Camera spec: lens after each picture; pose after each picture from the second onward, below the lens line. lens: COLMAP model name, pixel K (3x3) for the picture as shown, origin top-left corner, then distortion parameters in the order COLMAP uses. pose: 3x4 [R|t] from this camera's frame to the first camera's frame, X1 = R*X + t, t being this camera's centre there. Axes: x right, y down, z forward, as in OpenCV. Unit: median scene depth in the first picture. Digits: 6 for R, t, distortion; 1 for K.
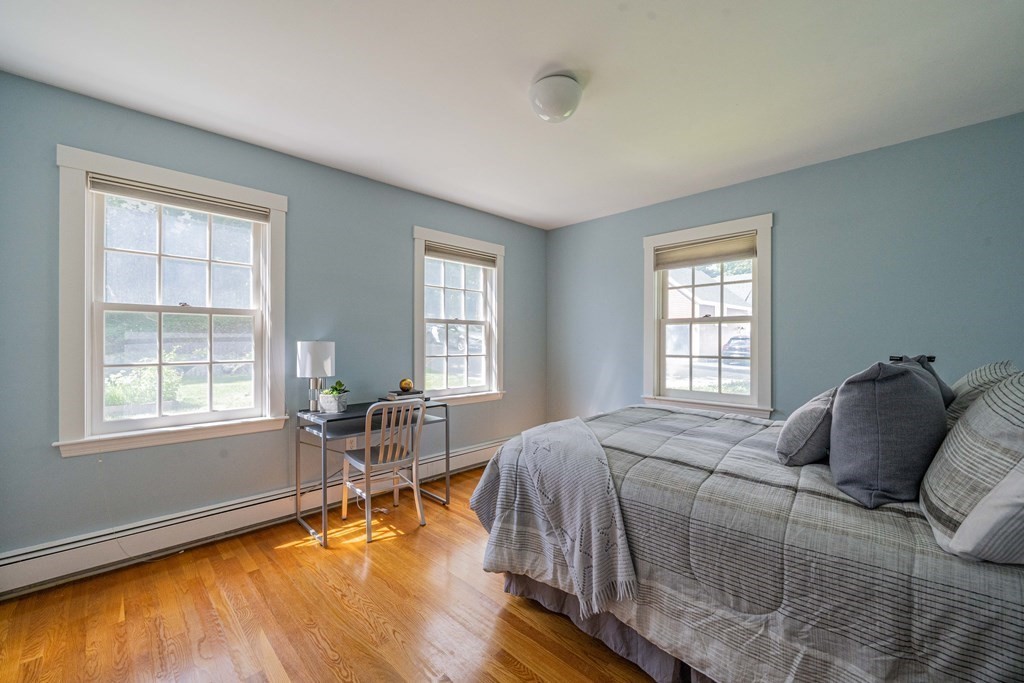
lens RADIAL K [[430.6, 0, 514.6], [0, 430.6, 335.3], [0, 0, 1]] dist [-0.002922, 0.002778]
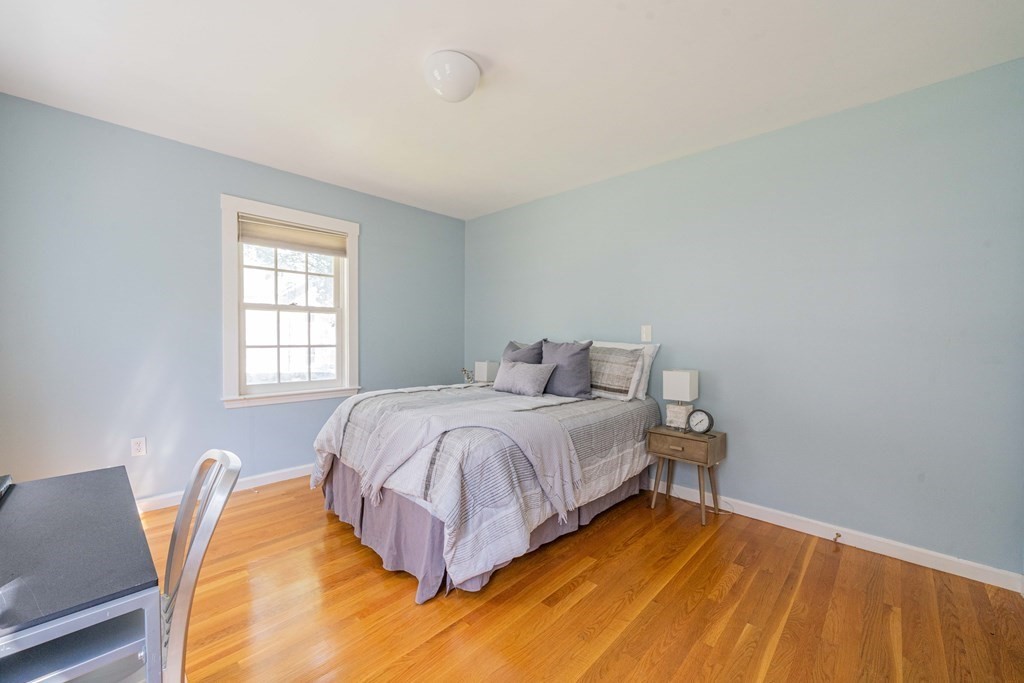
lens RADIAL K [[430.6, 0, 512.2], [0, 430.6, 346.4], [0, 0, 1]] dist [-0.002922, 0.002778]
pose [[-0.080559, -0.022970, 0.996485, -0.575795], [-0.020616, 0.999559, 0.021374, 0.020239], [-0.996537, -0.018822, -0.080997, 0.603751]]
